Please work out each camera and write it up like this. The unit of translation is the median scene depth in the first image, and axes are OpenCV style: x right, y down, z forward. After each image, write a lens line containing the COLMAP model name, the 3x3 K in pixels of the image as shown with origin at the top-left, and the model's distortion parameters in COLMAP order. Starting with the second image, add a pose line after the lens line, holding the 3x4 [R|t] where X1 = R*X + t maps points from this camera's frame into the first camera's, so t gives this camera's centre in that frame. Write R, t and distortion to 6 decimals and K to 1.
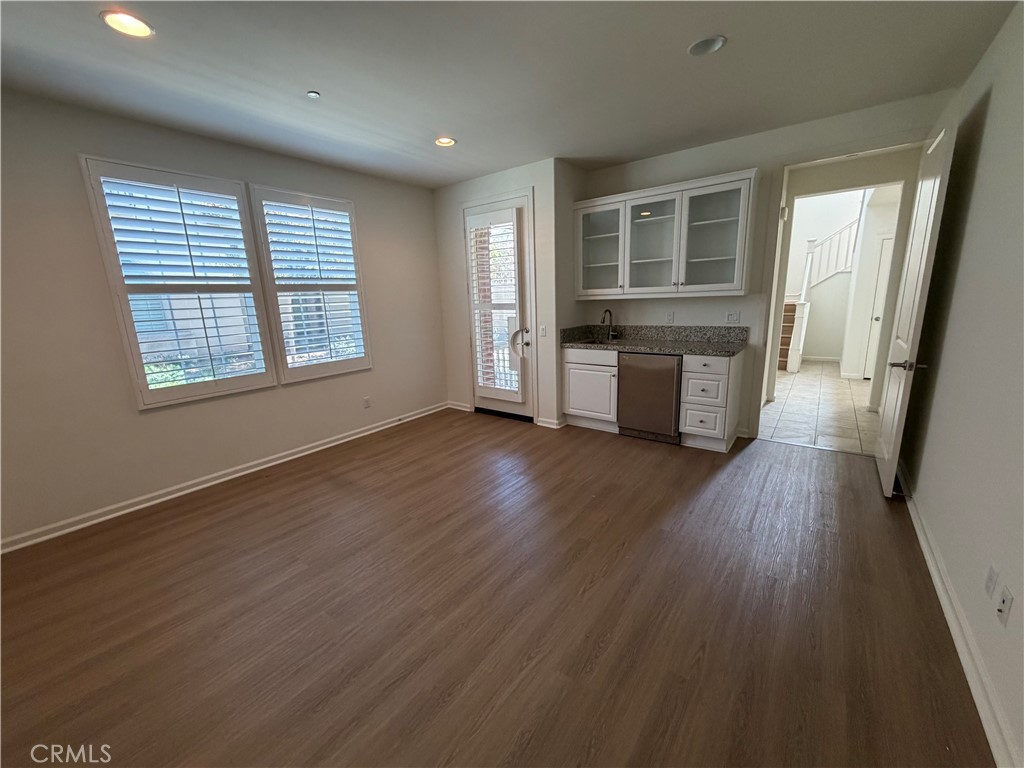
lens RADIAL K [[406.6, 0, 512.0], [0, 406.6, 384.0], [0, 0, 1]] dist [-0.001044, -0.000317]
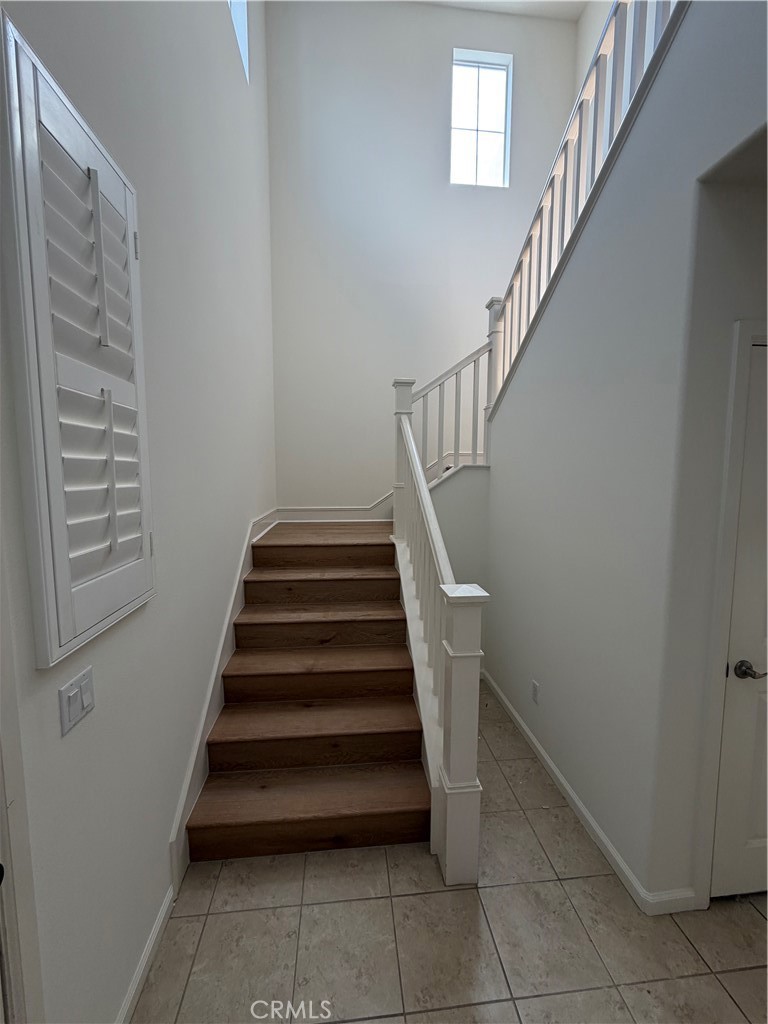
lens RADIAL K [[406.6, 0, 384.0], [0, 406.6, 512.0], [0, 0, 1]] dist [-0.001044, -0.000317]
pose [[0.724373, -0.028383, 0.688824, 0.479518], [0.117188, 0.989681, -0.082456, -0.212798], [-0.679375, 0.140451, 0.720224, 0.789646]]
